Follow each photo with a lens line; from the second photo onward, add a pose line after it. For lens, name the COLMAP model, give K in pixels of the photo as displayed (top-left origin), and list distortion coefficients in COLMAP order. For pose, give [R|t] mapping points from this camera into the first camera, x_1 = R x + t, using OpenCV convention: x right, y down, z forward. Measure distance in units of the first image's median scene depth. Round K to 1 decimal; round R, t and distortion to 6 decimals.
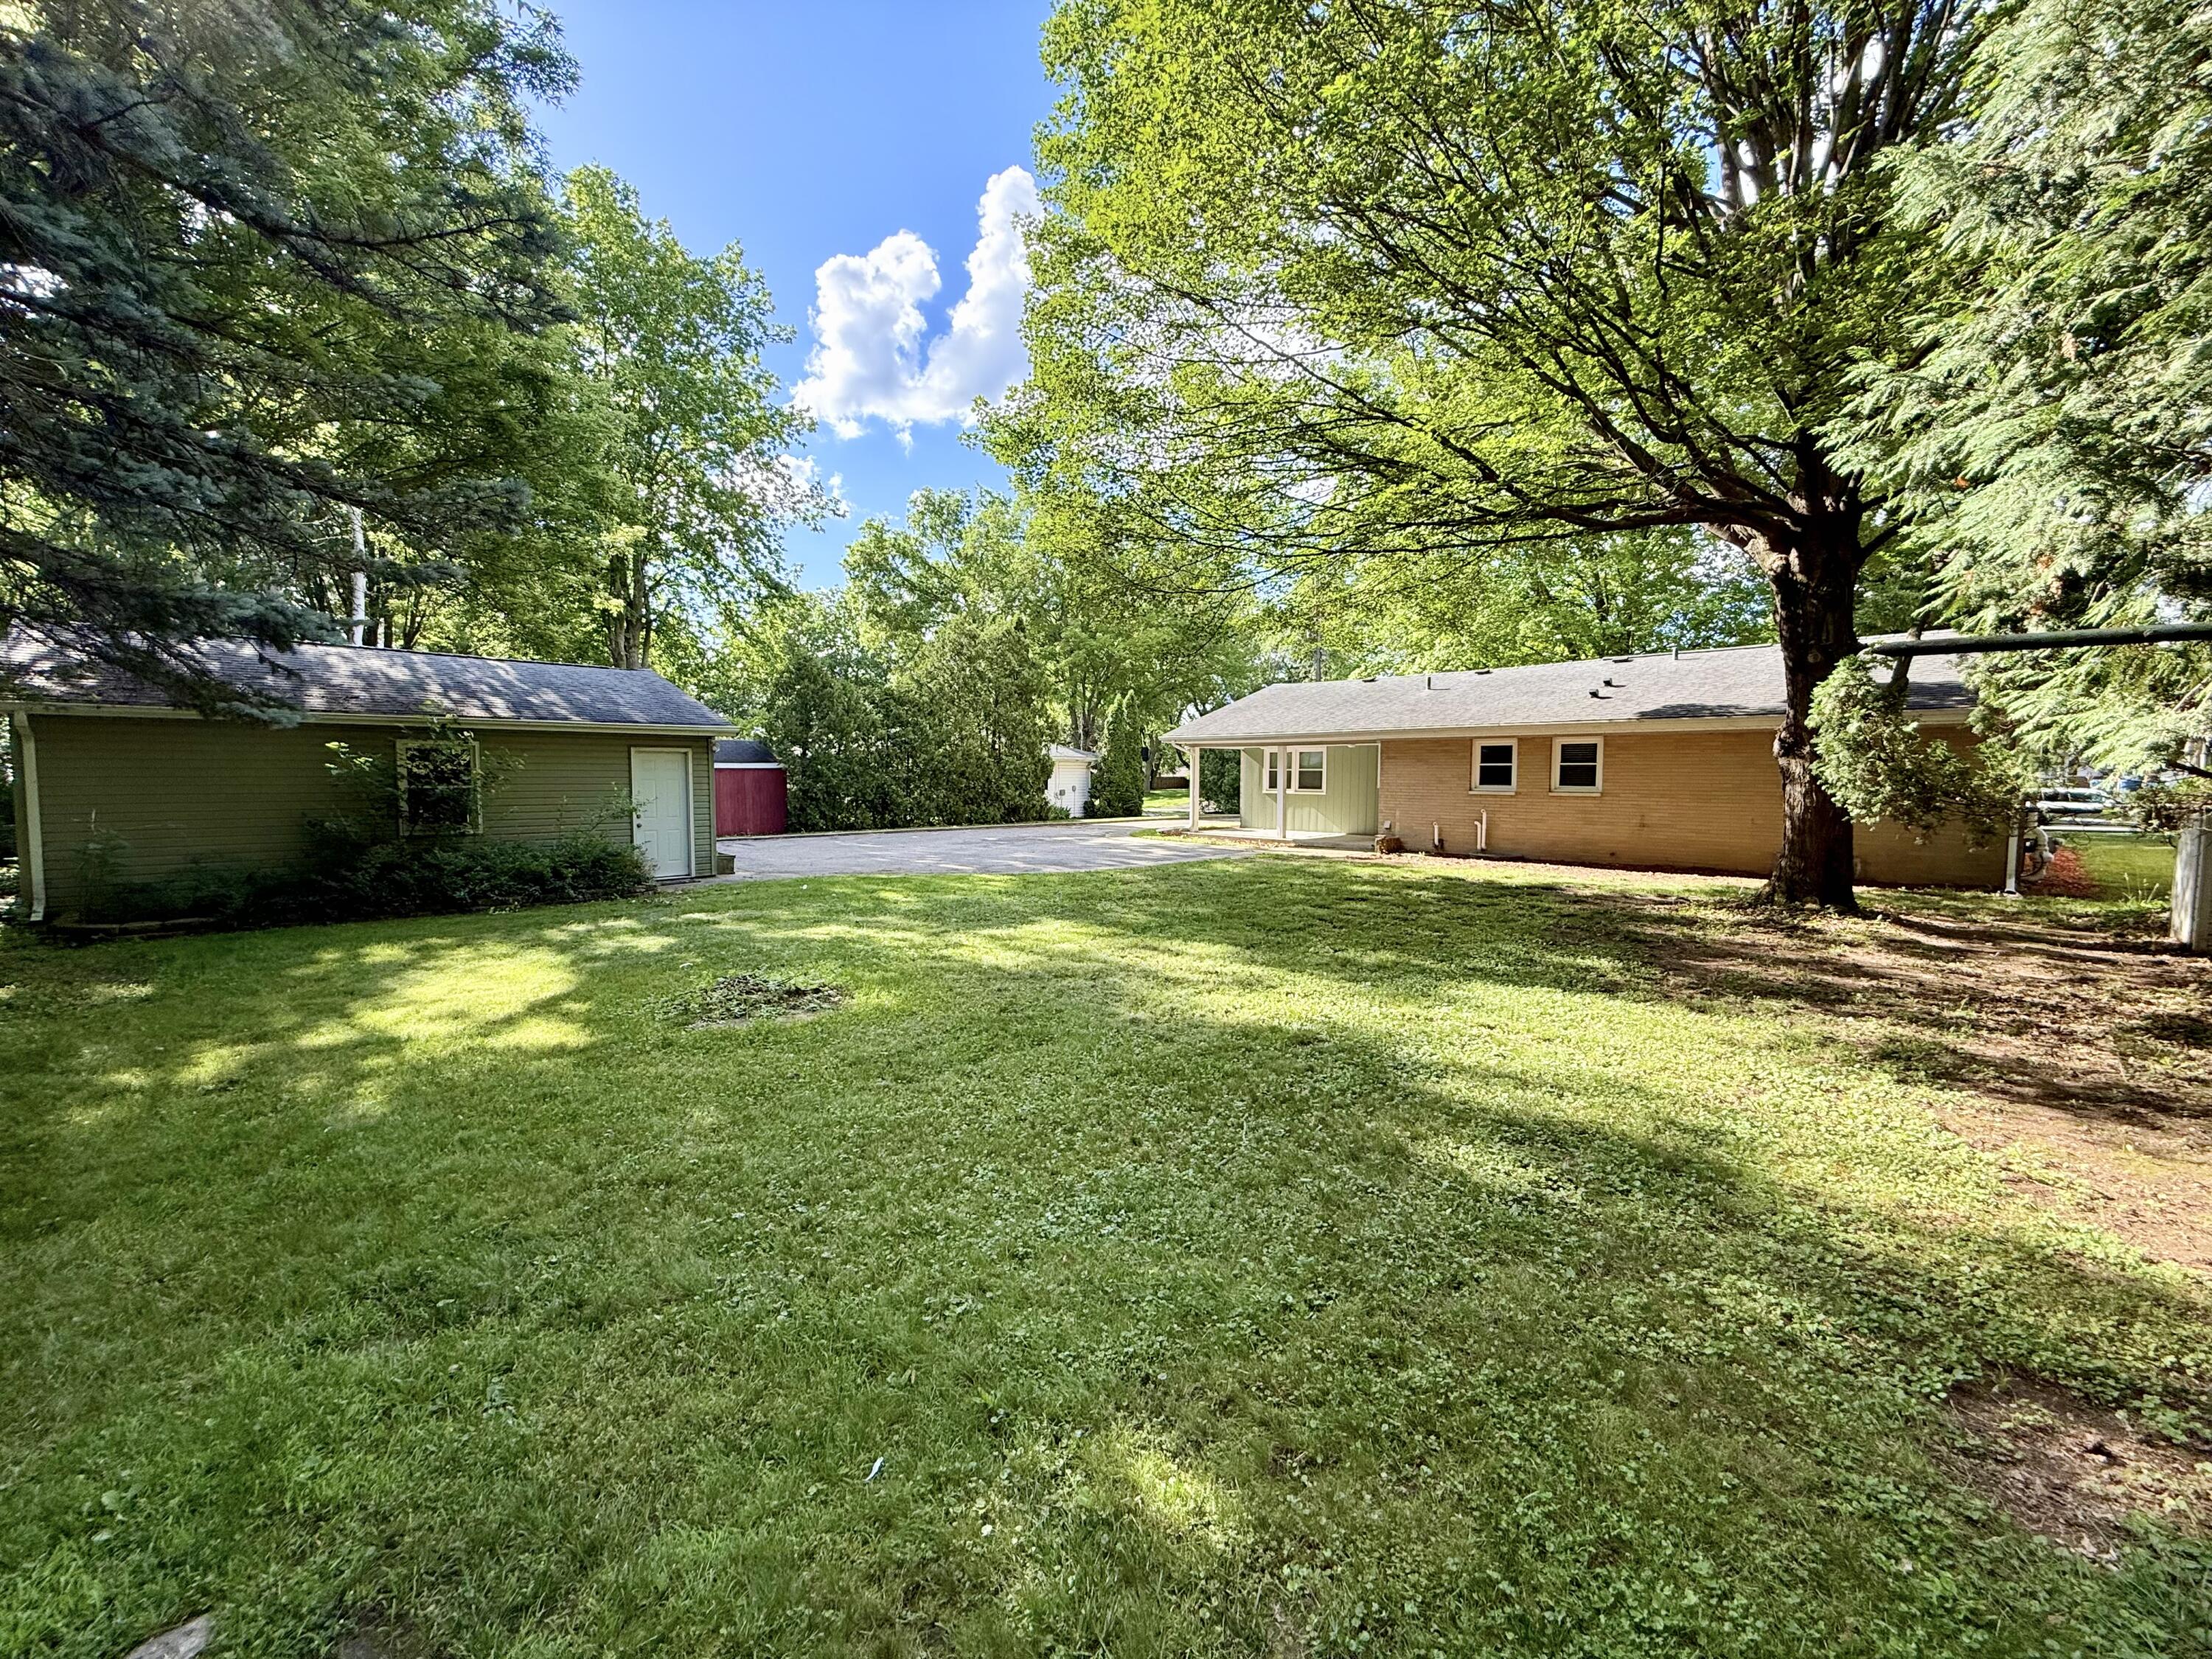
lens RADIAL K [[897.6, 0, 1106.0], [0, 897.6, 829.5], [0, 0, 1]] dist [-0.001211, -0.000075]
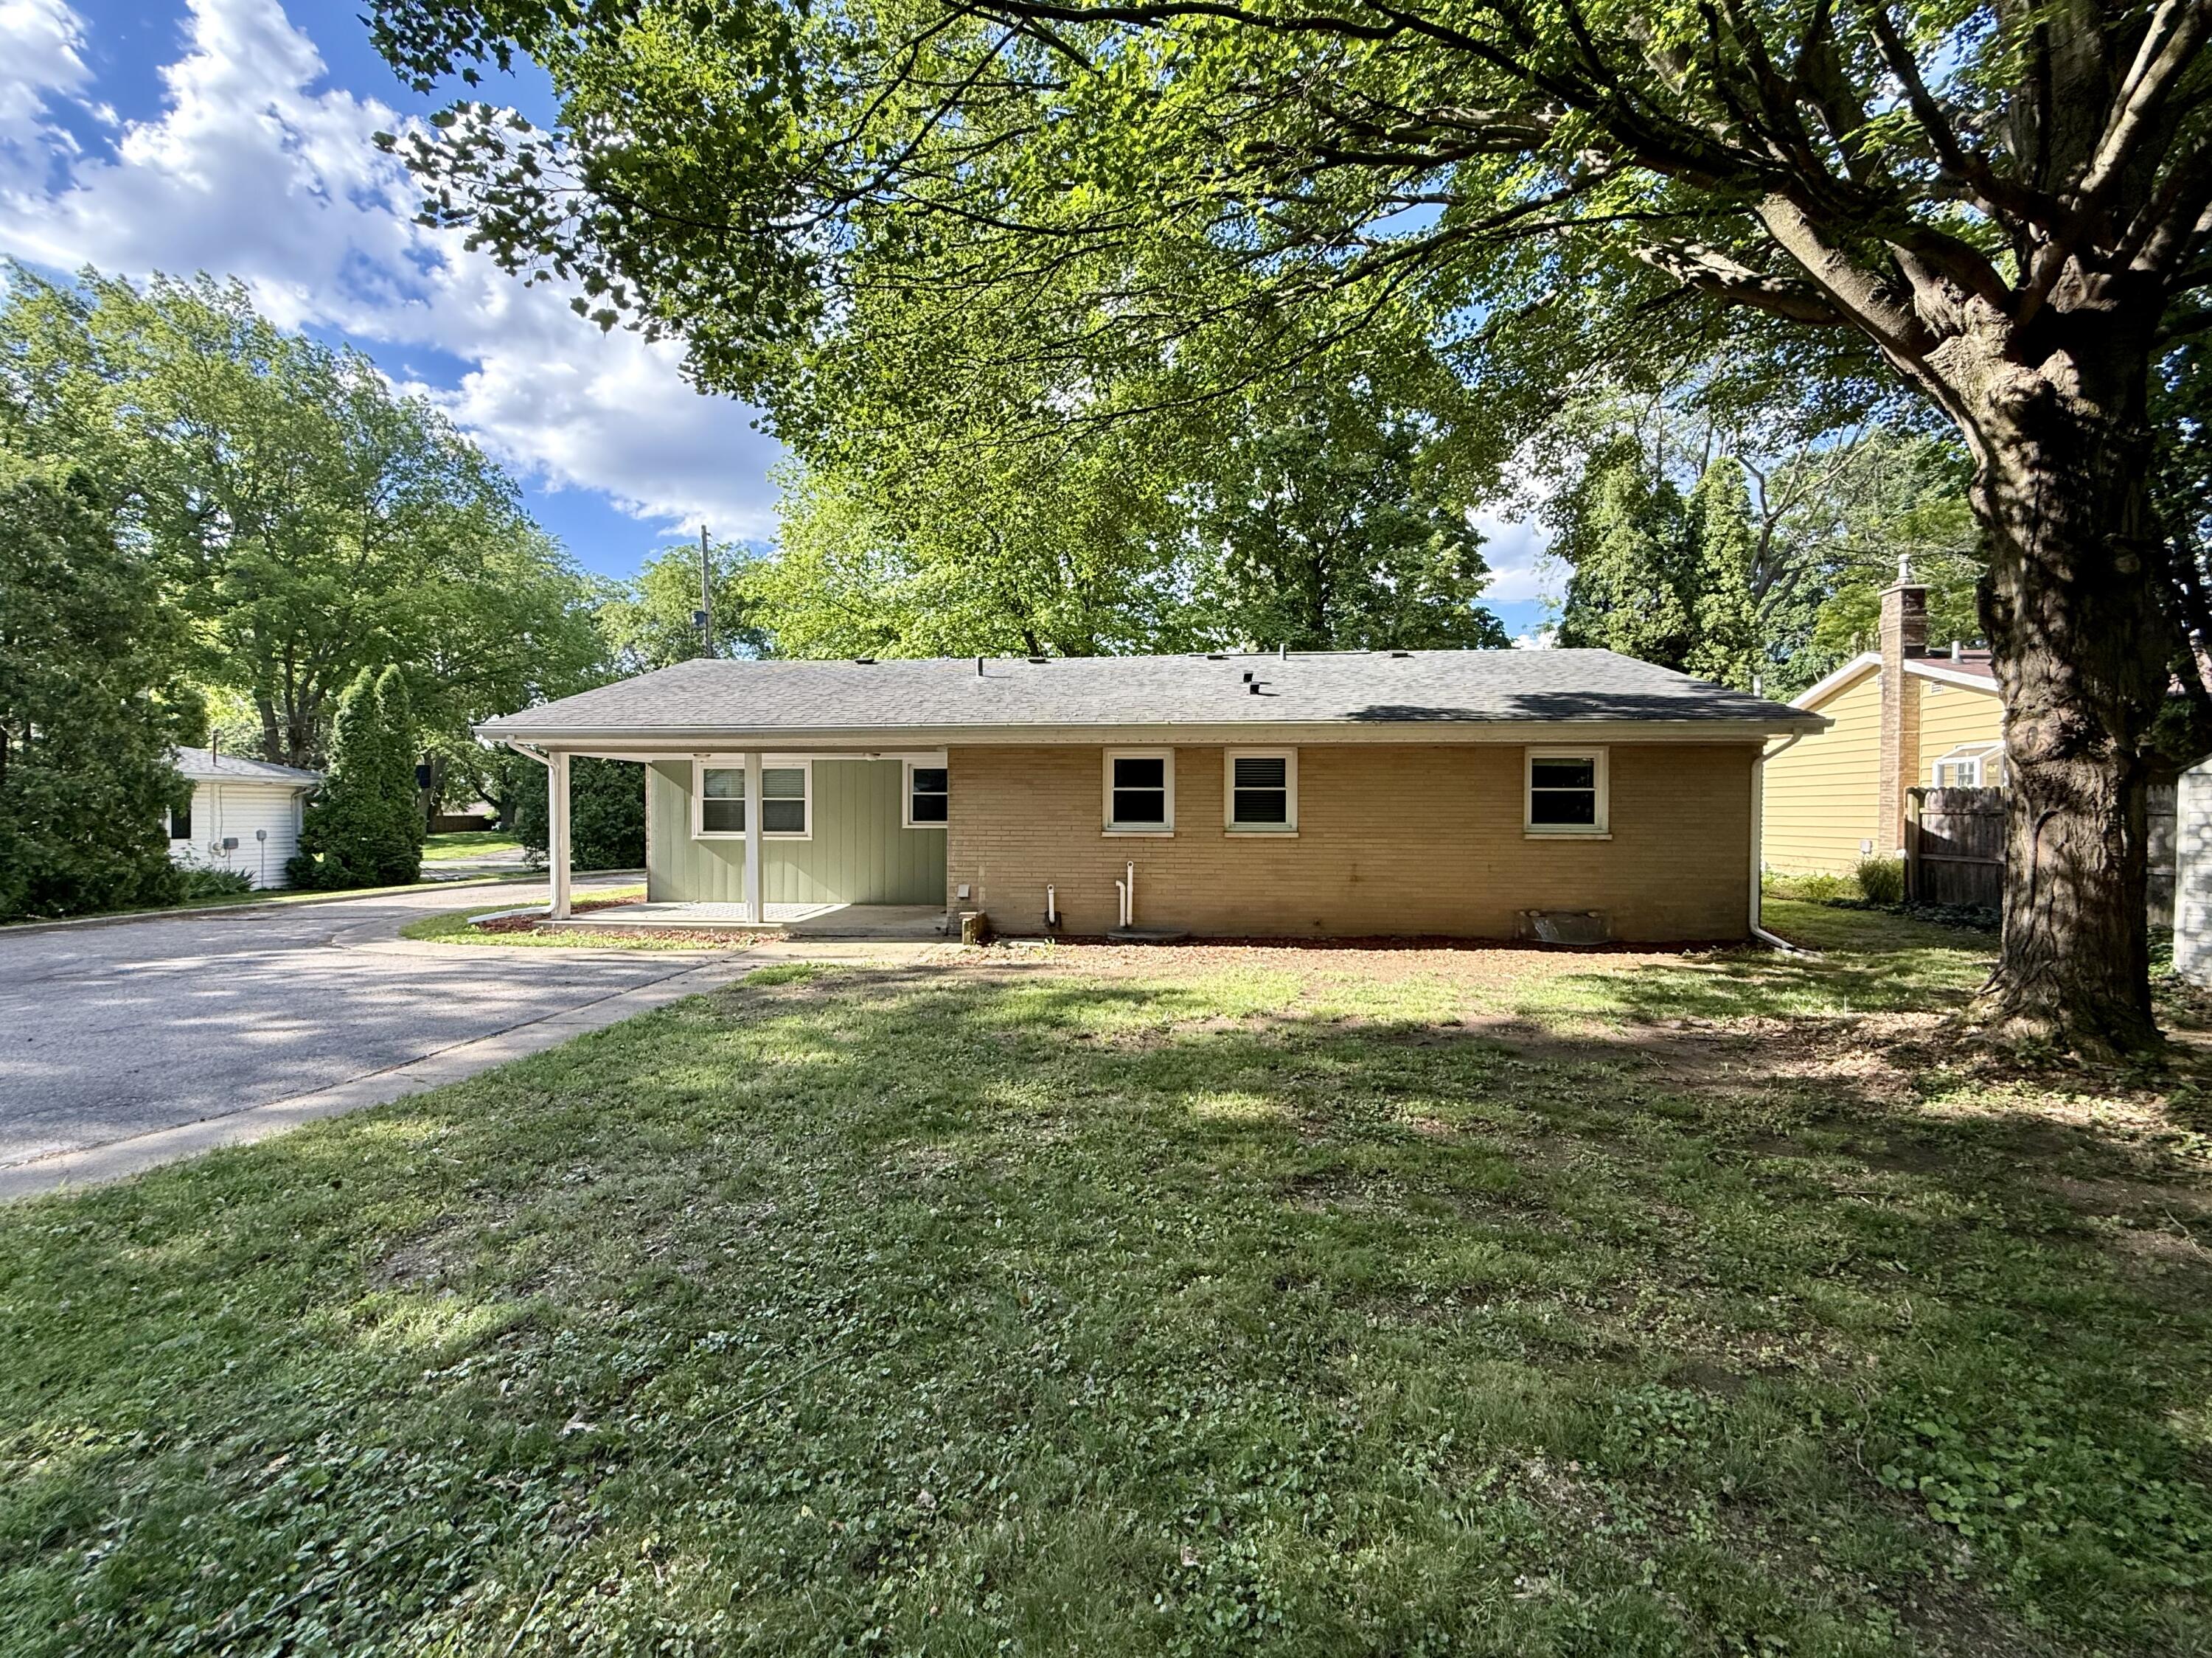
lens RADIAL K [[897.5, 0, 1106.0], [0, 897.5, 829.0], [0, 0, 1]] dist [-0.001211, -0.000075]
pose [[0.764273, -0.012545, 0.644771, 0.006639], [0.040592, 0.998764, -0.028684, -0.016831], [-0.643615, 0.048095, 0.763837, 0.331435]]
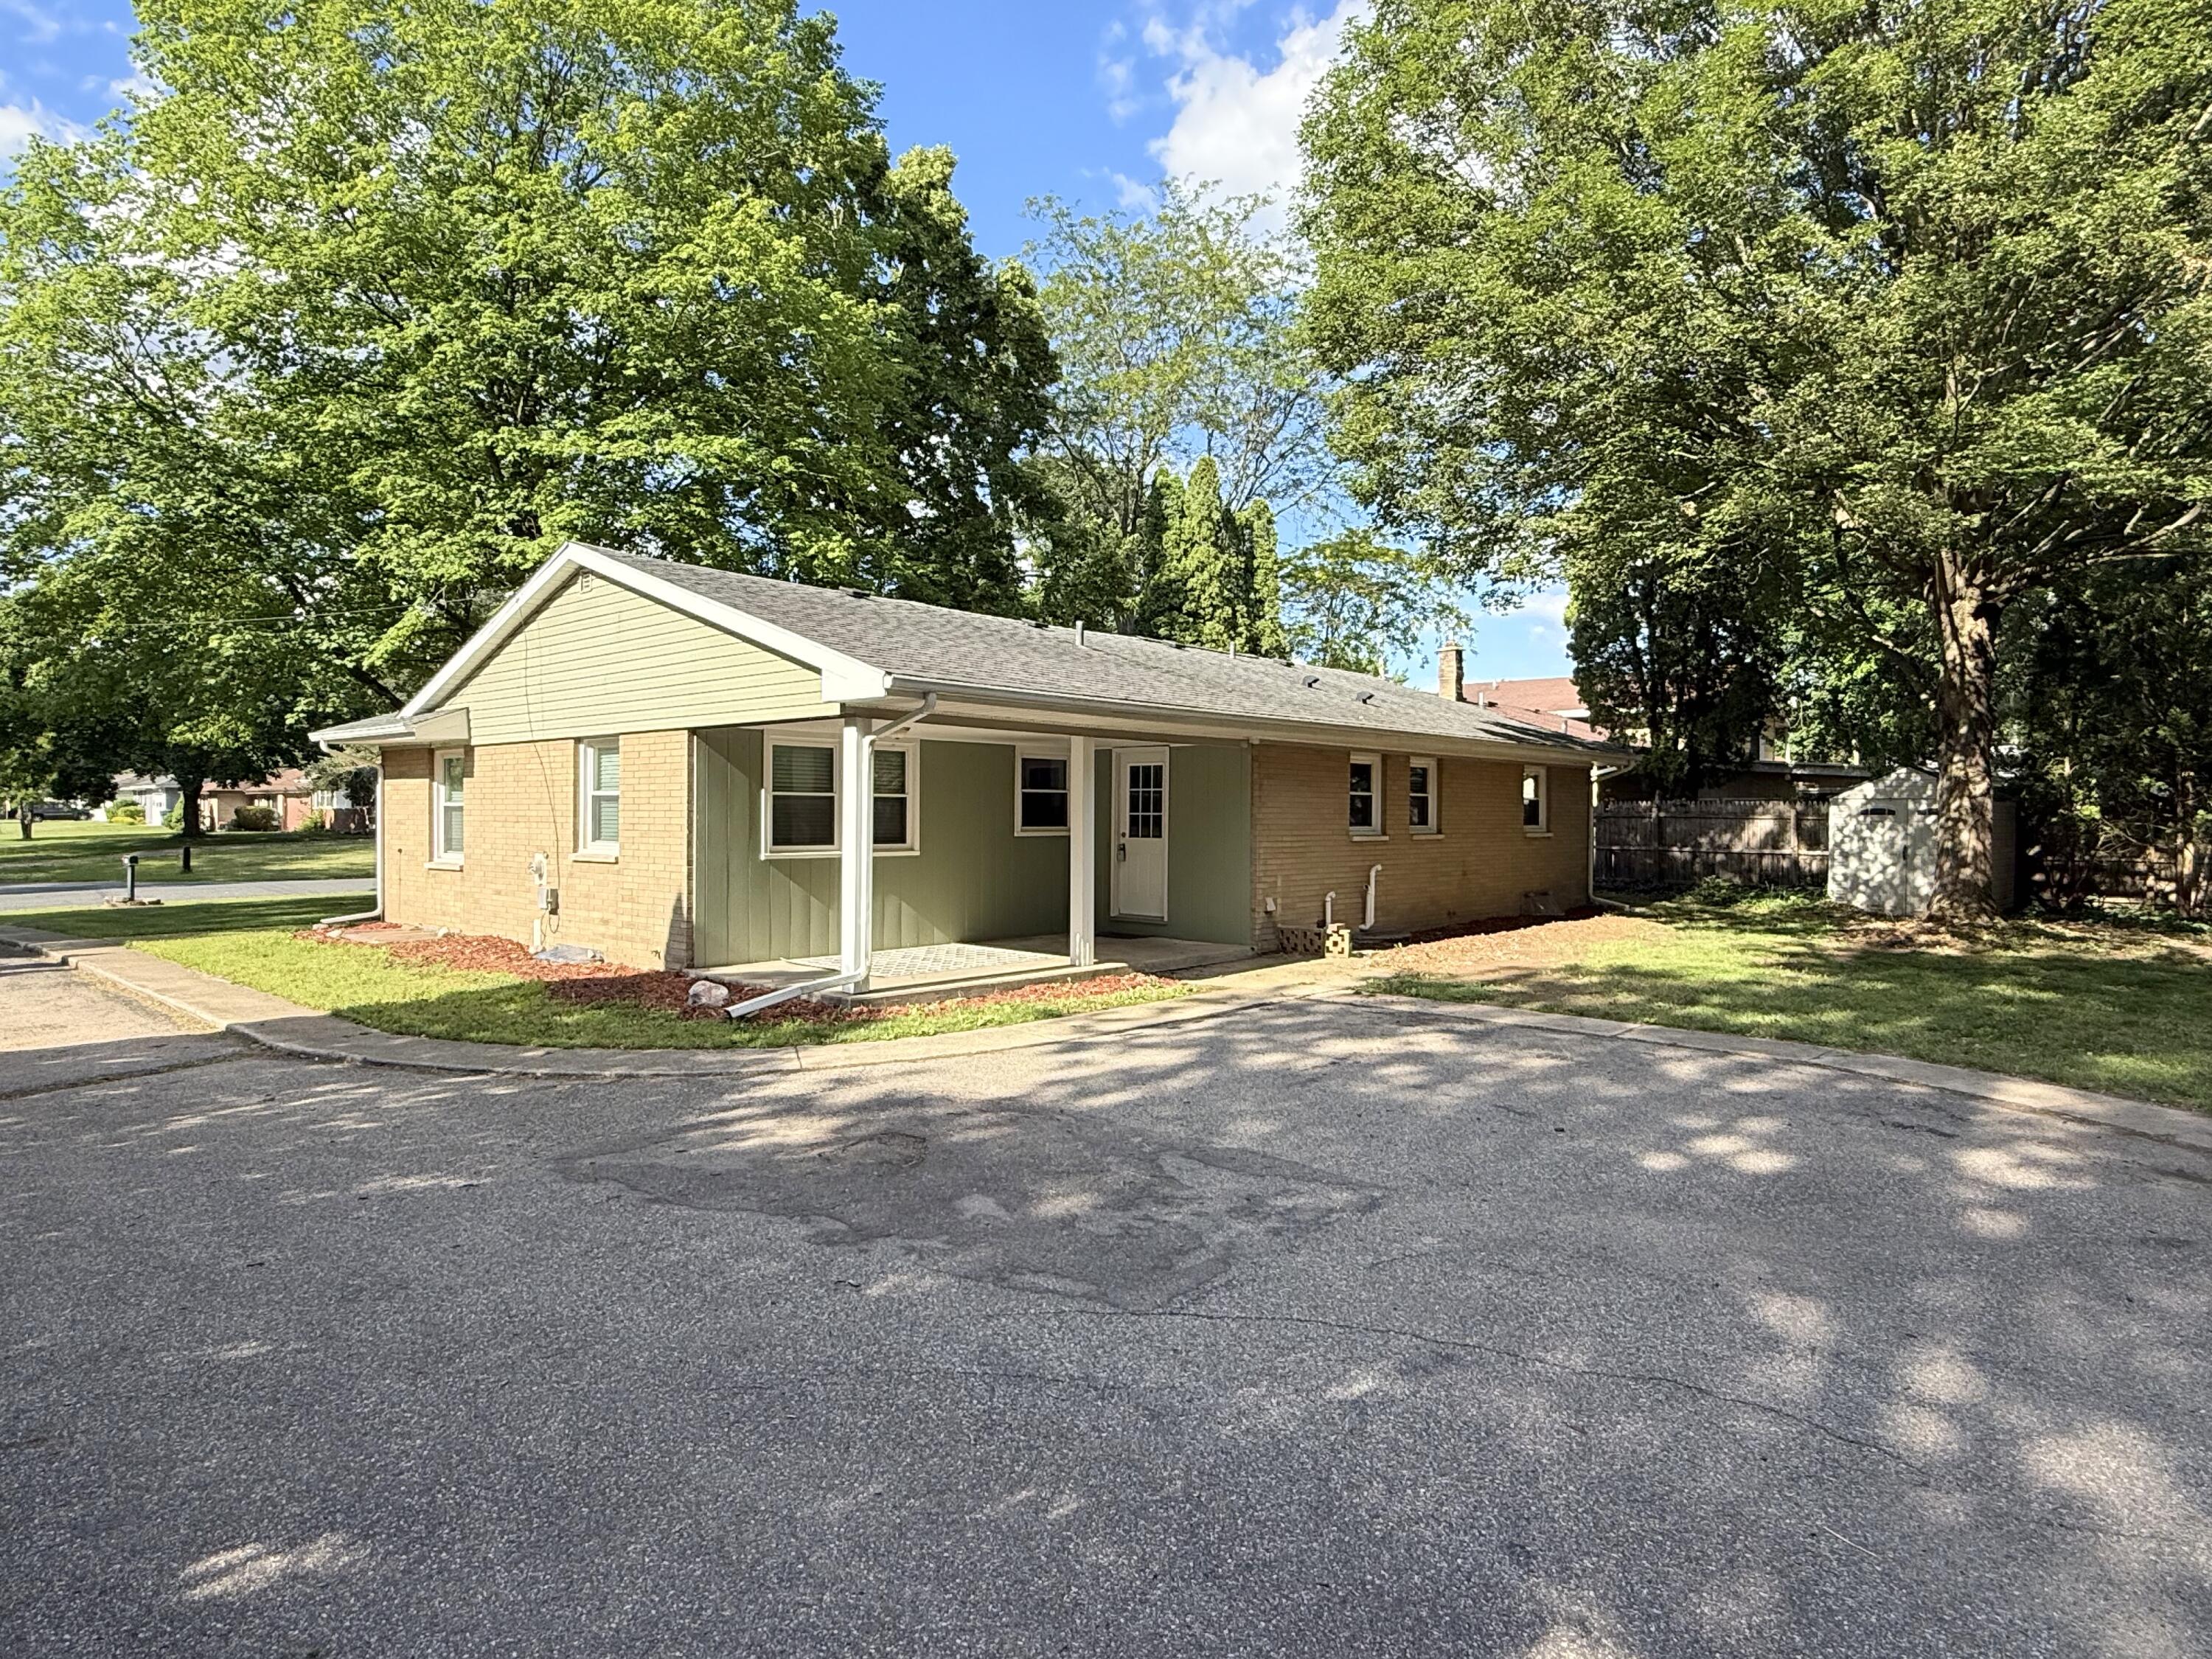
lens RADIAL K [[1259.7, 0, 1106.0], [0, 1259.7, 829.5], [0, 0, 1]] dist [-0.000726, -0.000089]
pose [[-0.040673, -0.015015, 0.999060, -0.282631], [0.056413, 0.998258, 0.017300, -0.045377], [-0.997579, 0.057063, -0.039755, 0.754048]]
